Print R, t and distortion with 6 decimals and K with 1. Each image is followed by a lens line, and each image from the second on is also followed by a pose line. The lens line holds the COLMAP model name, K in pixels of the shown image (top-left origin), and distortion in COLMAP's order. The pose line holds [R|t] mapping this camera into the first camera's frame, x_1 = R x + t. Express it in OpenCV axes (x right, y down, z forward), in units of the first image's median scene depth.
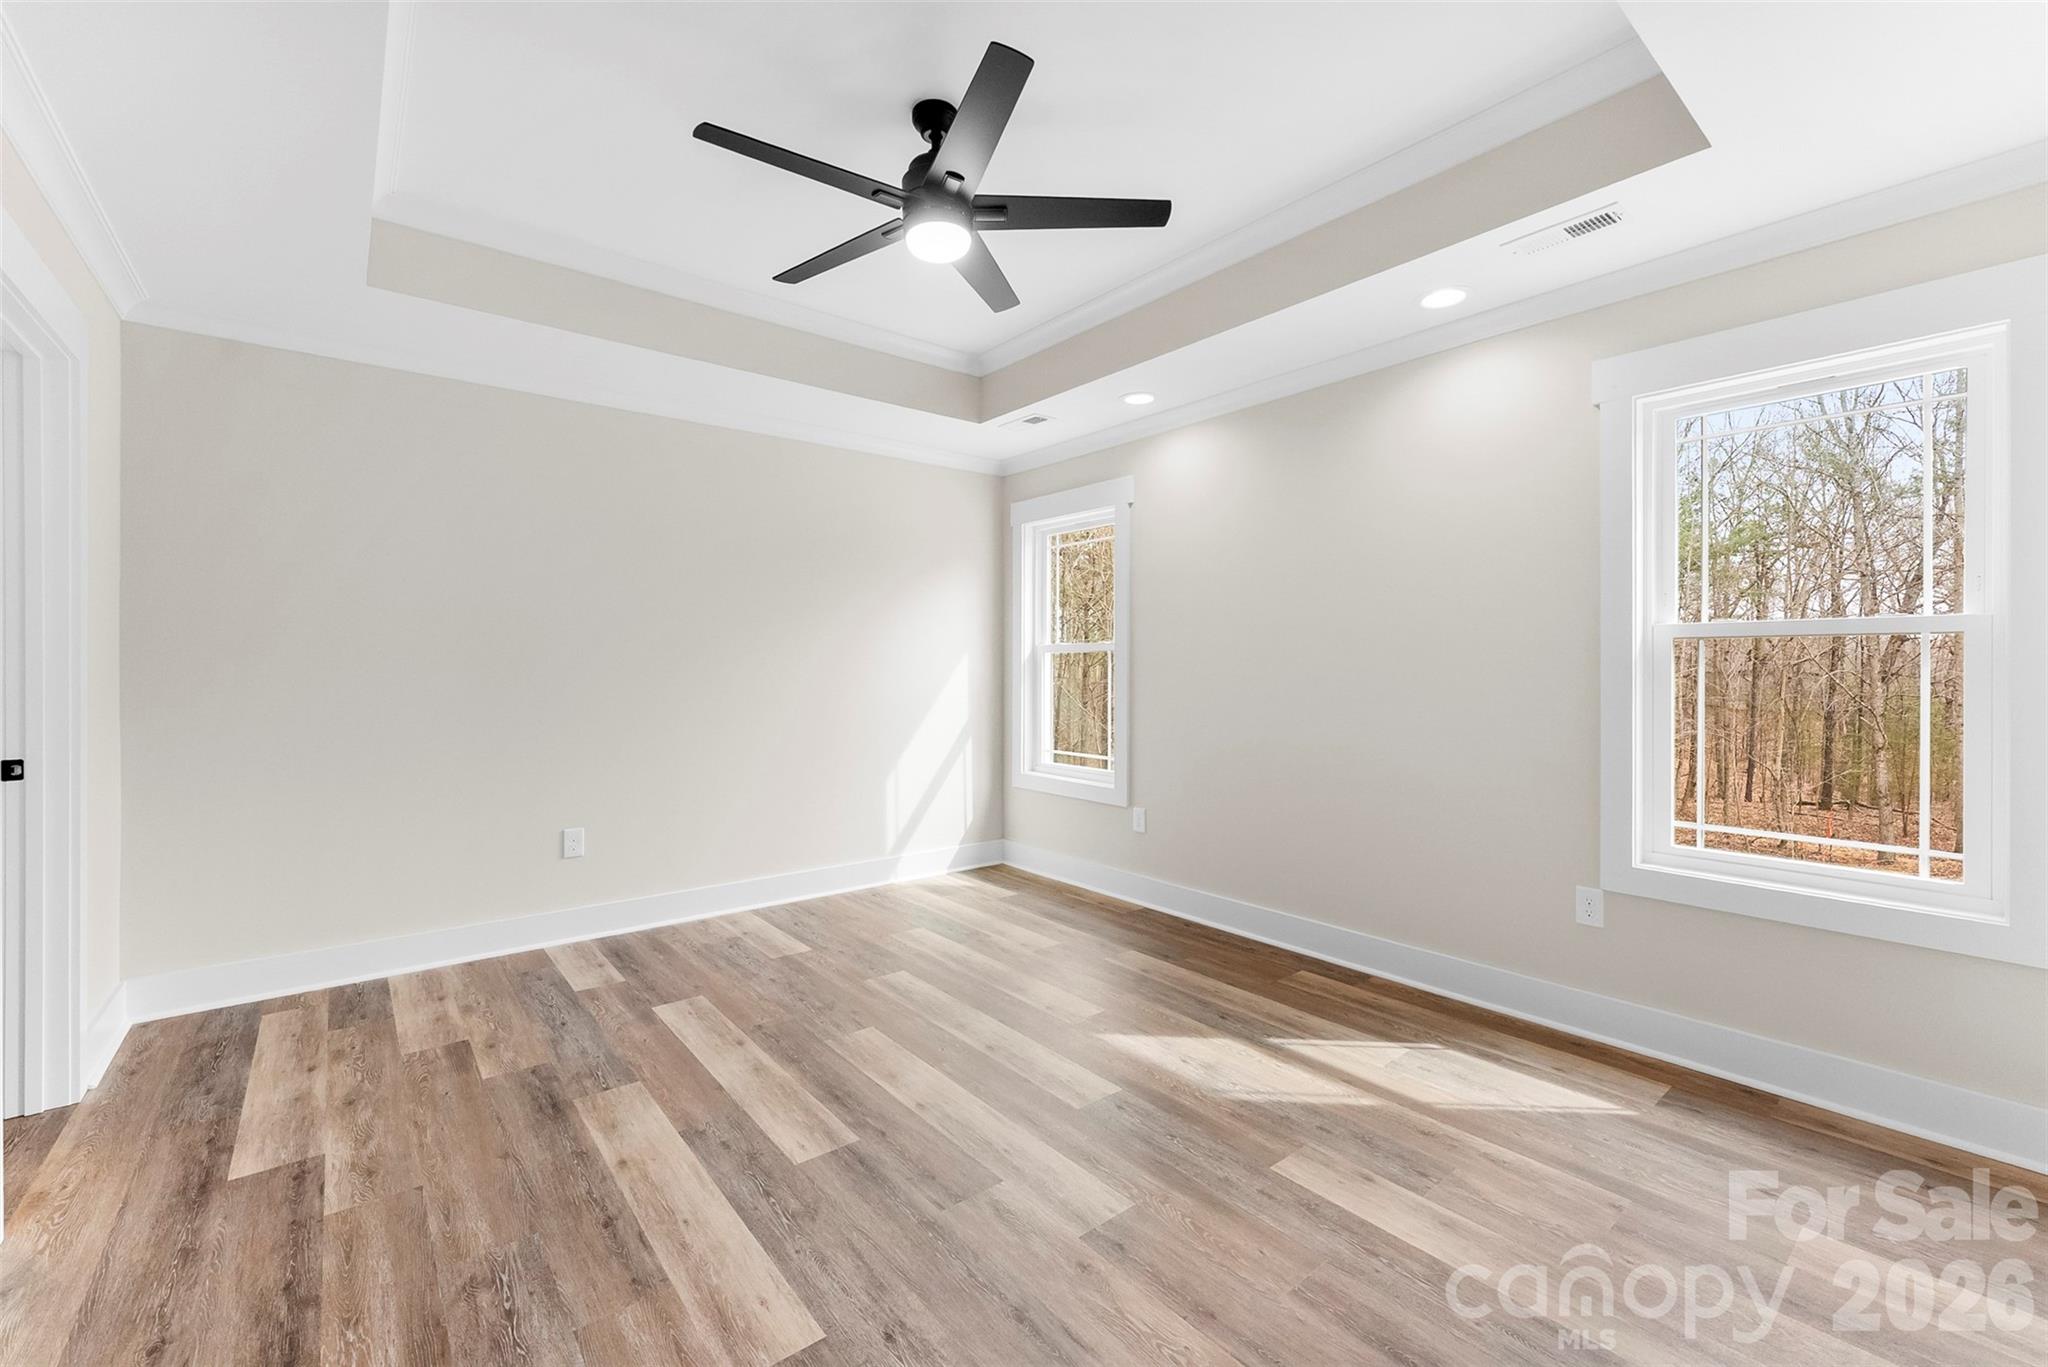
lens RADIAL K [[835.2, 0, 1022.8], [0, 835.2, 668.9], [0, 0, 1]] dist [-0.005774, 0.000360]
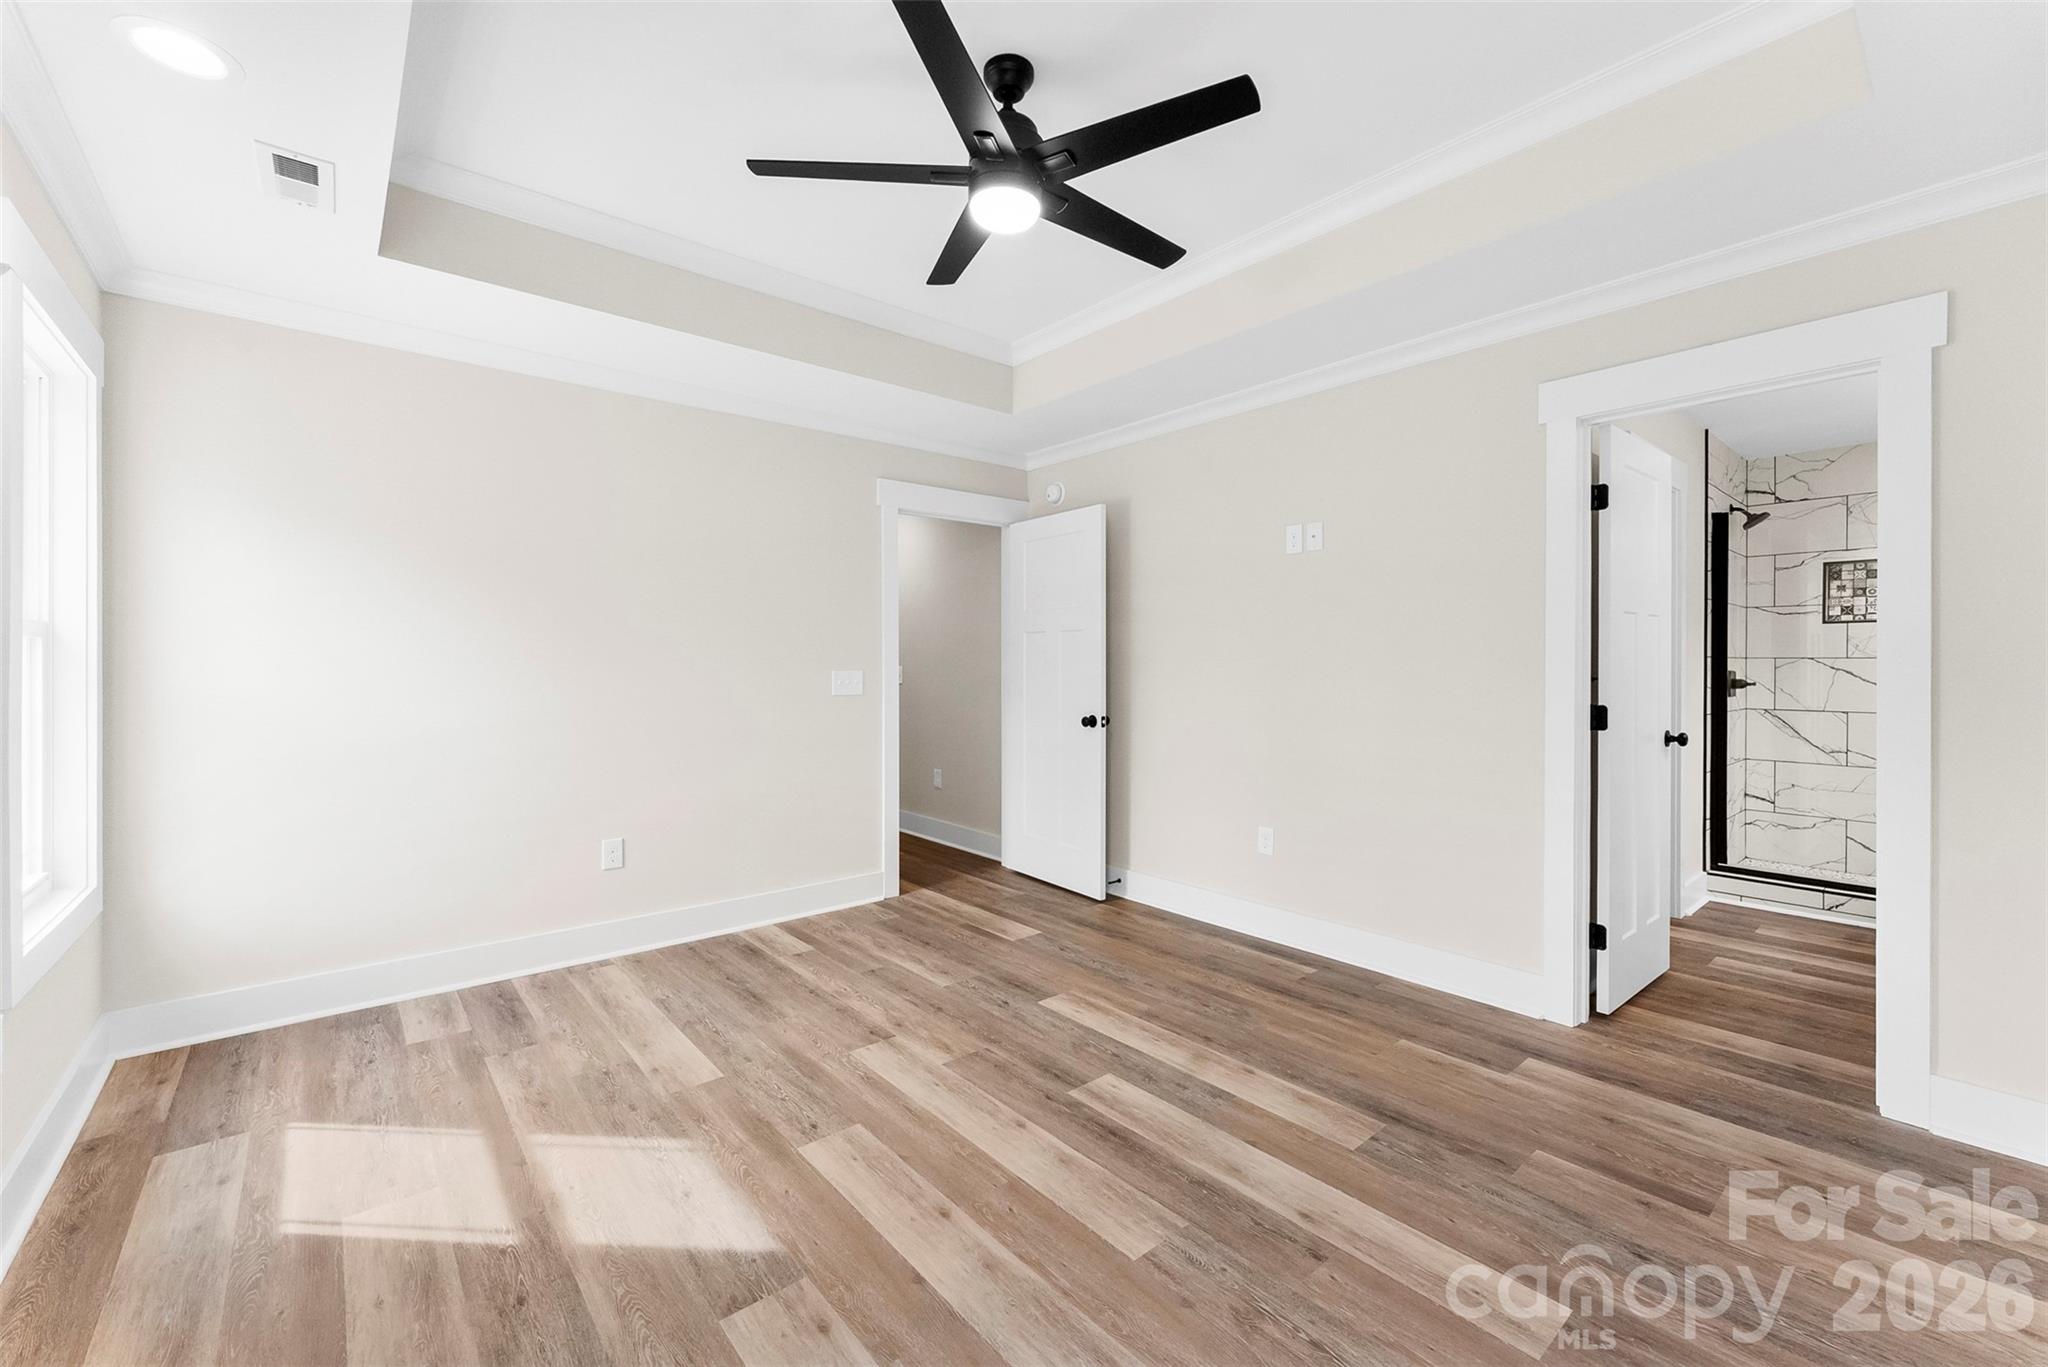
lens RADIAL K [[835.2, 0, 1016.1], [0, 835.2, 670.0], [0, 0, 1]] dist [-0.005774, 0.000360]
pose [[-0.999935, -0.000330, -0.011434, -0.095725], [-0.000434, 0.999959, 0.009060, -0.009664], [0.011430, 0.009064, -0.999894, 1.769008]]
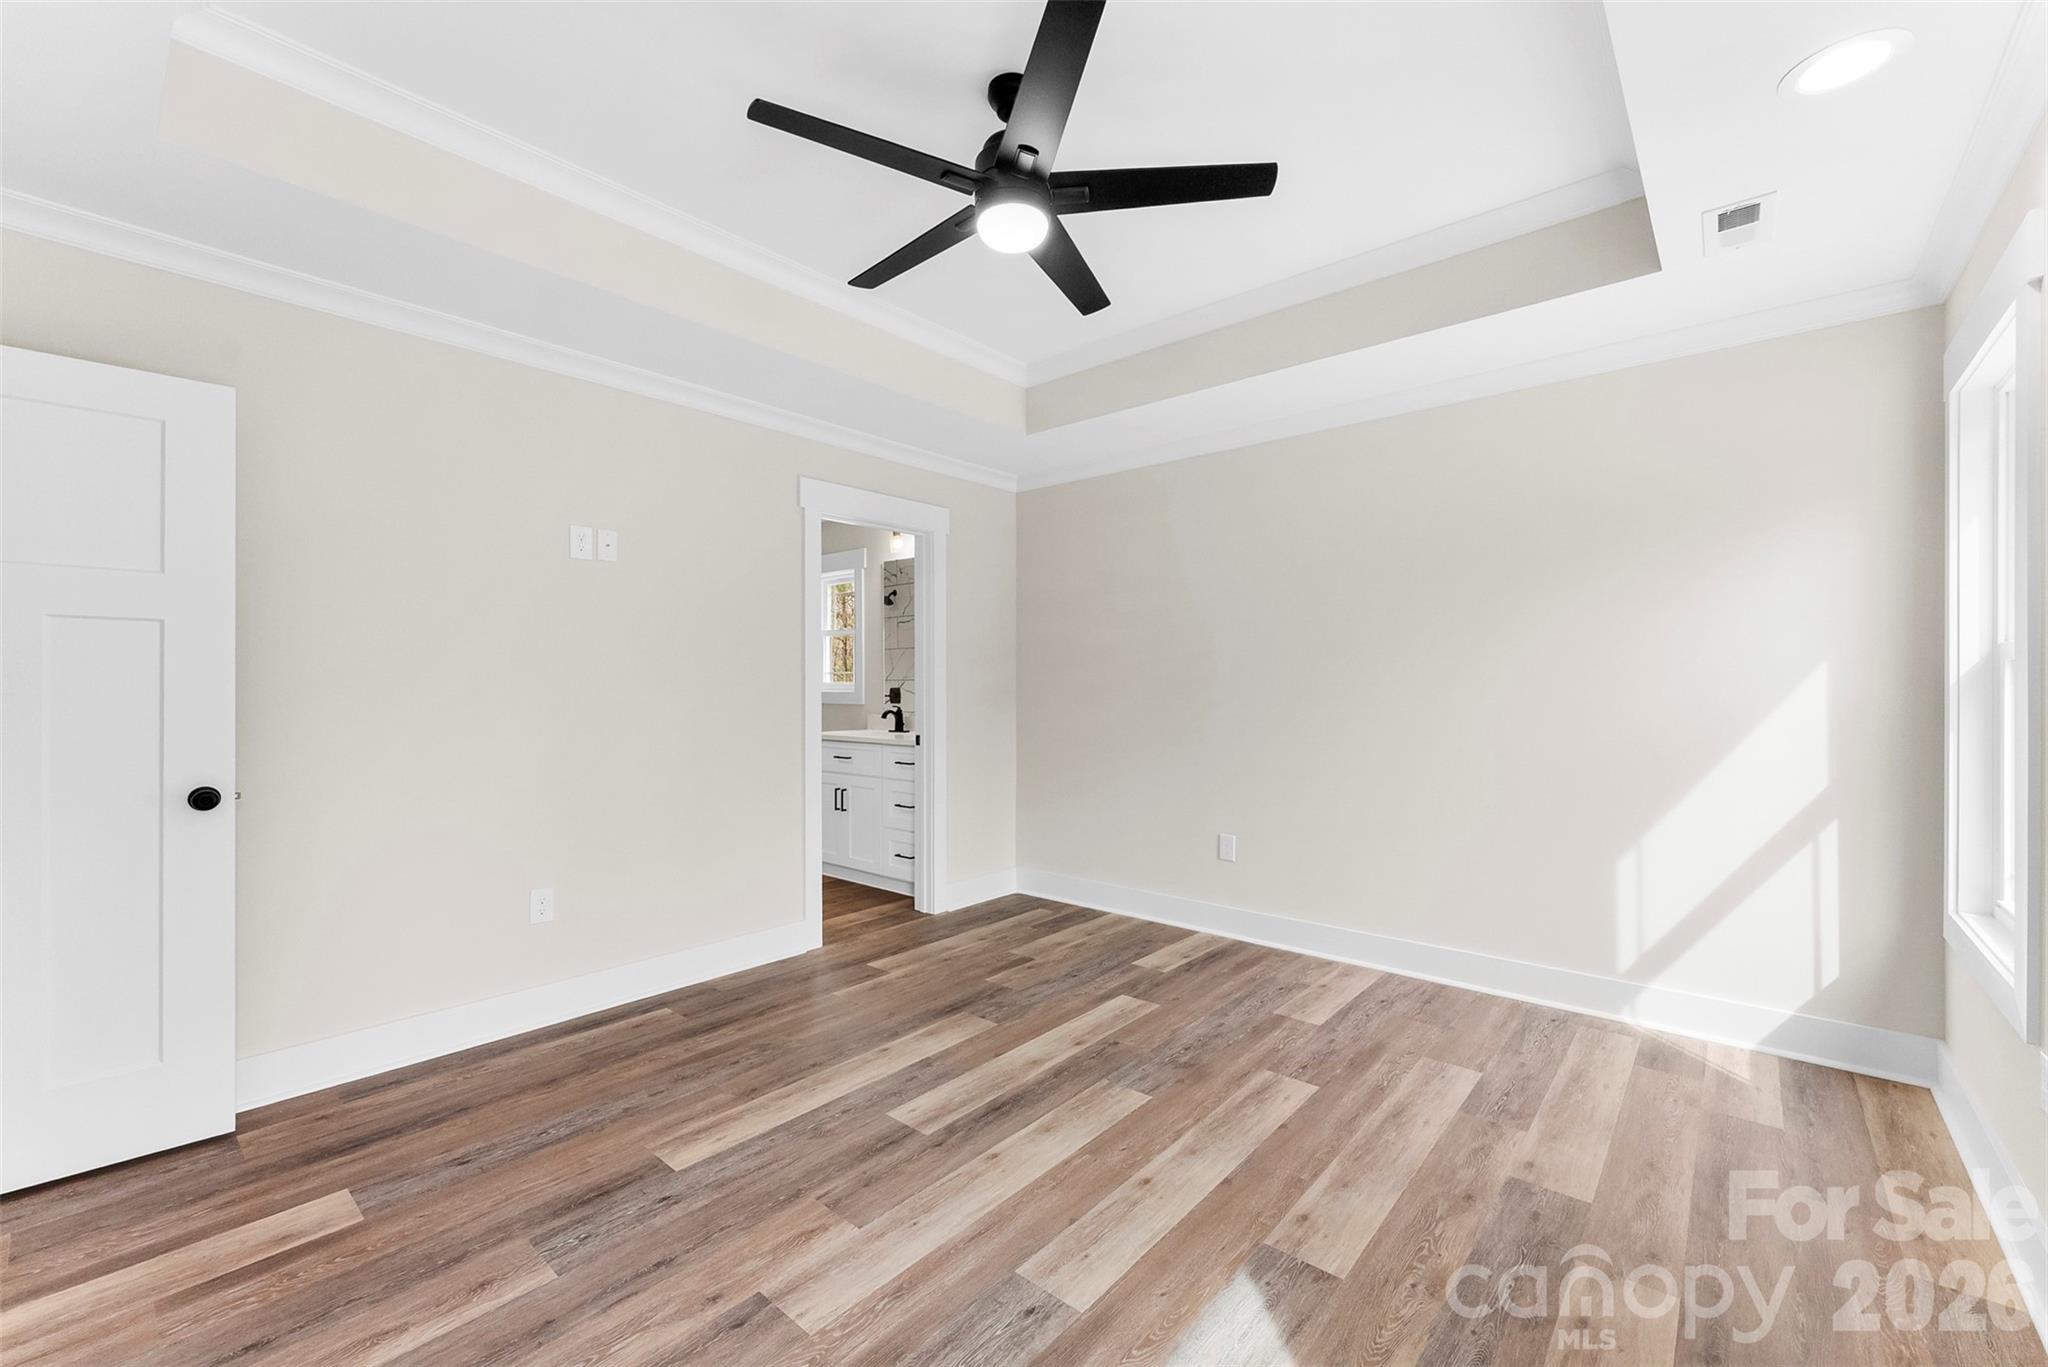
lens RADIAL K [[835.2, 0, 1030.9], [0, 835.2, 689.1], [0, 0, 1]] dist [-0.005774, 0.000360]
pose [[0.178863, 0.004022, -0.983866, 0.735945], [-0.000124, 0.999992, 0.004065, -0.009754], [0.983874, -0.000605, 0.178863, 0.787903]]
